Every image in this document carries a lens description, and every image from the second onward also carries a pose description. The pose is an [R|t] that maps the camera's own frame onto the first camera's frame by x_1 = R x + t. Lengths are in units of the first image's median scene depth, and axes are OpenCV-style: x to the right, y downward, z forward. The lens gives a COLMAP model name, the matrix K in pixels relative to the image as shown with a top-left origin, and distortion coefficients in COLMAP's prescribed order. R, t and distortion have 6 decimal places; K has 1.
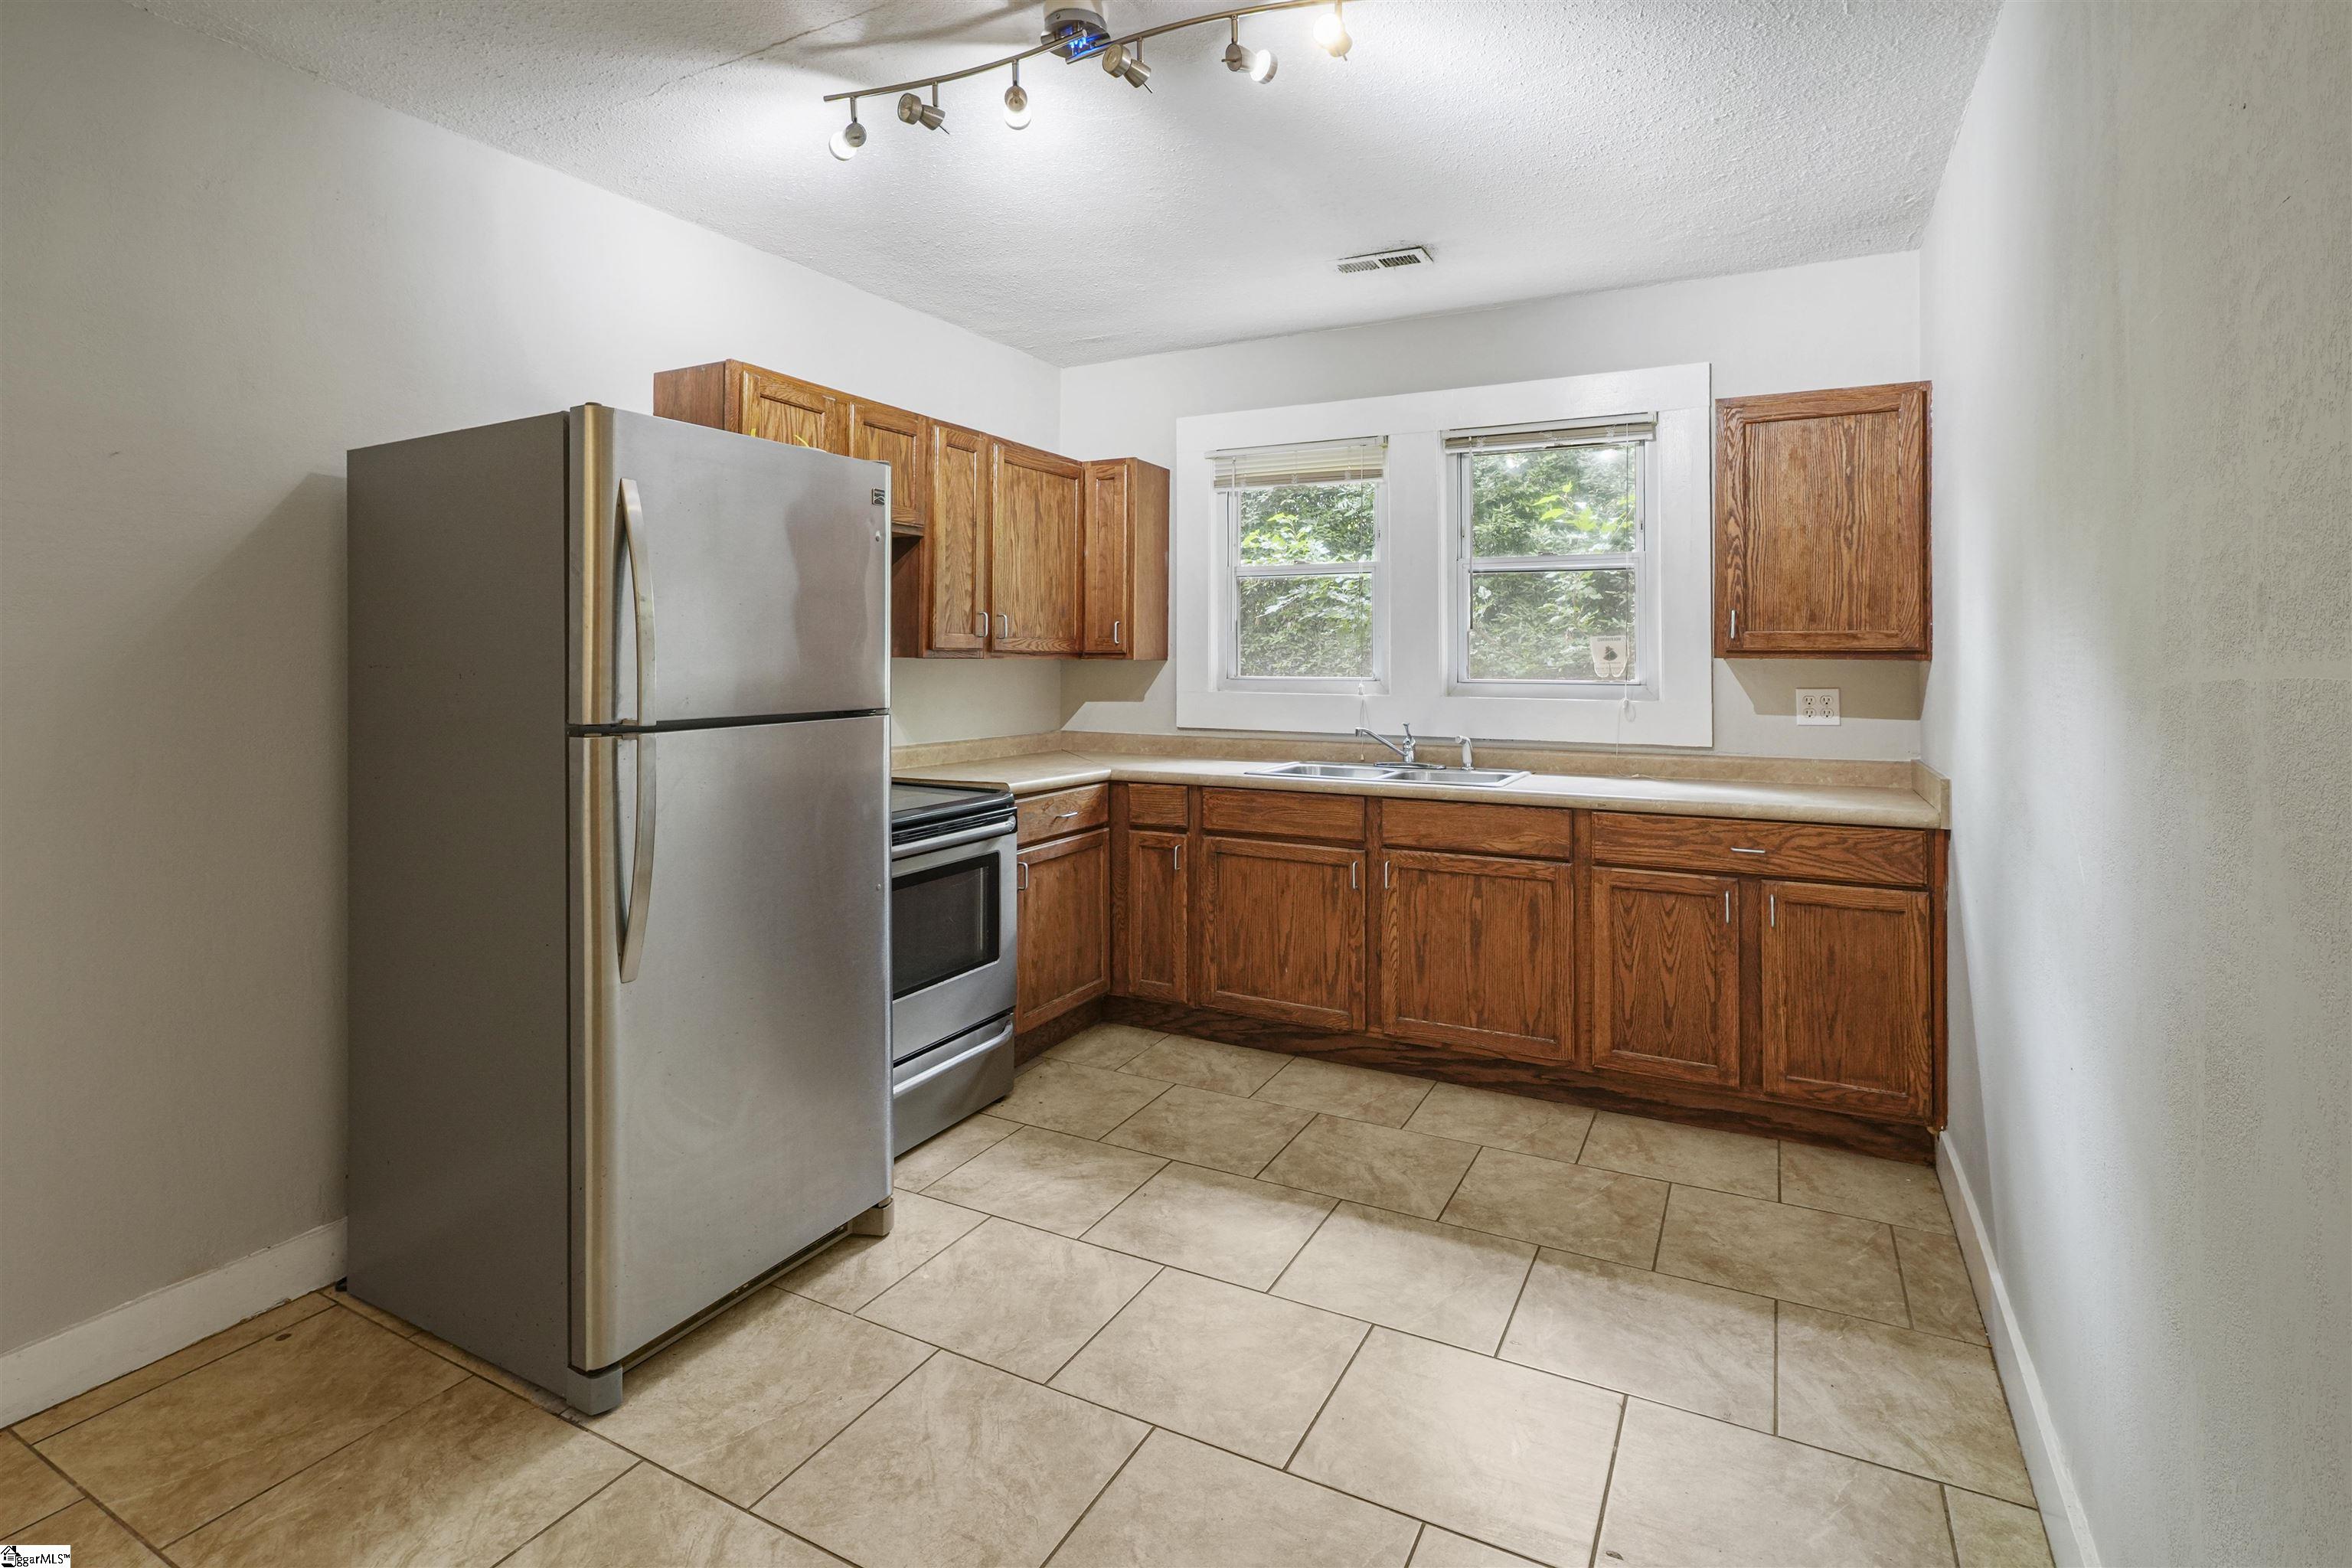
lens RADIAL K [[1148.8, 0, 1163.9], [0, 1148.8, 608.8], [0, 0, 1]] dist [0.003244, 0.001251]
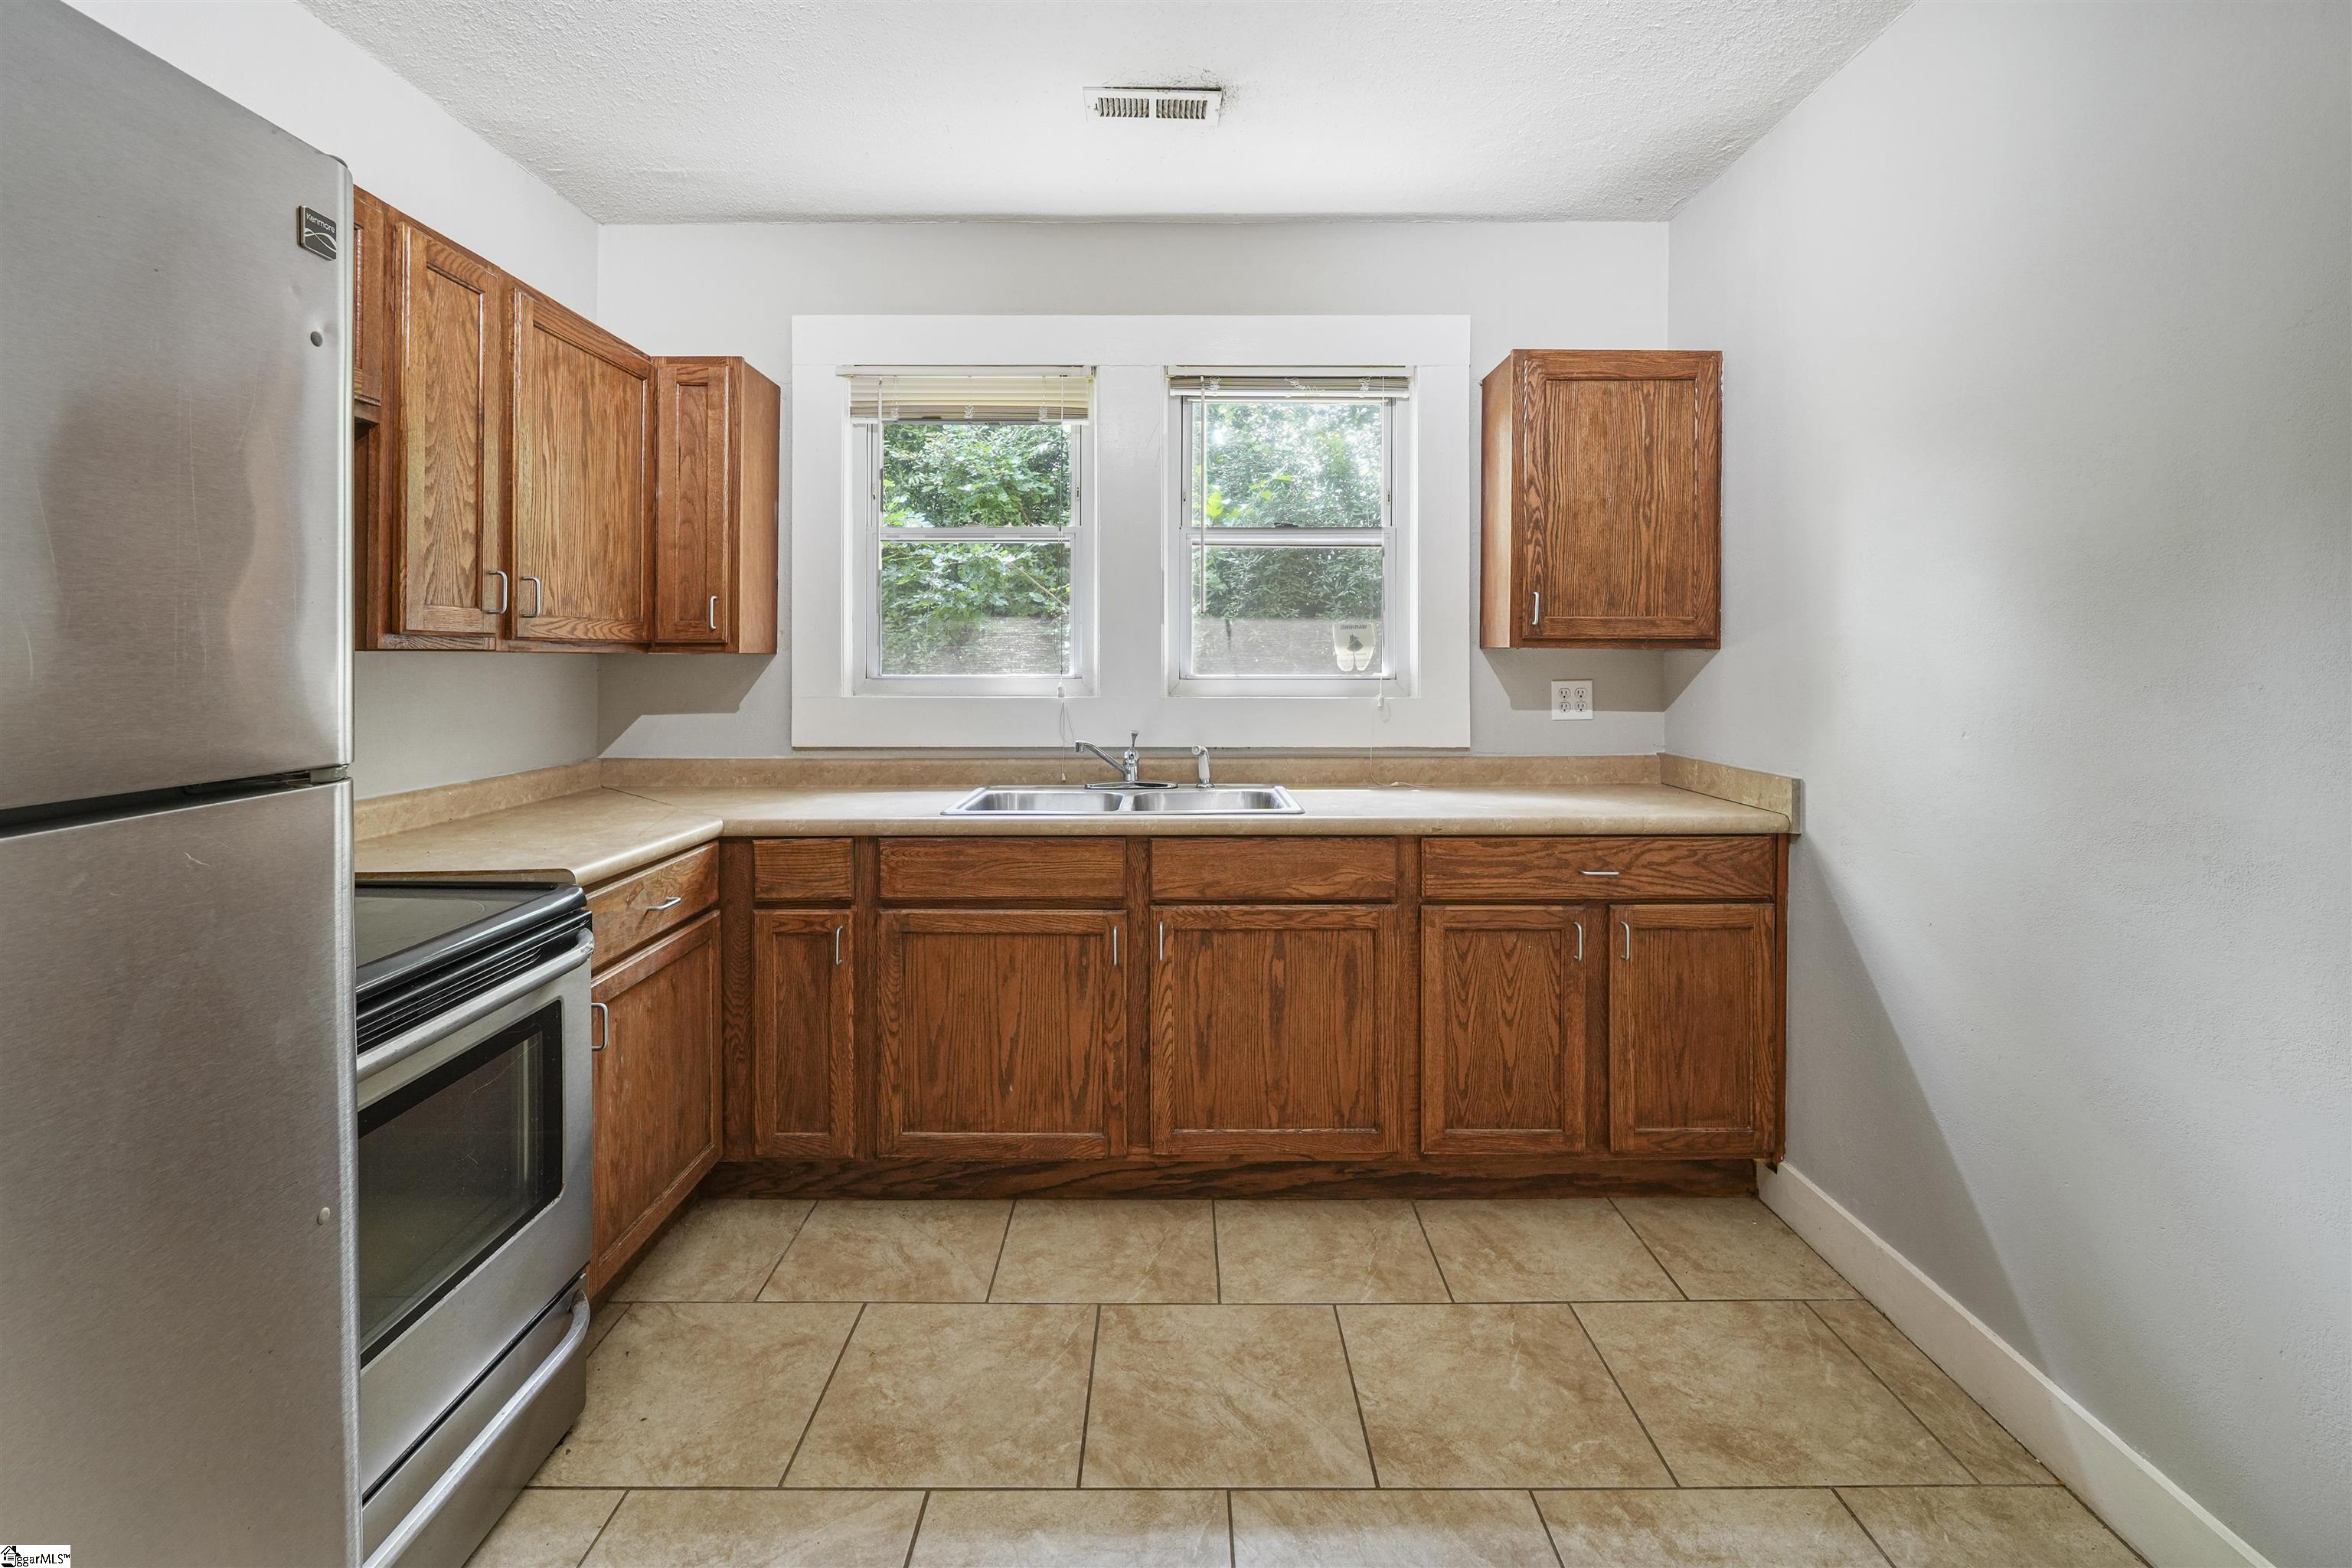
lens RADIAL K [[1057.0, 0, 1169.6], [0, 1057.0, 636.1], [0, 0, 1]] dist [-0.001482, 0.001473]
pose [[0.880688, 0.004288, 0.473677, -0.124366], [-0.016381, 0.999637, 0.021408, 0.020987], [-0.473413, -0.026613, 0.880438, 0.409283]]
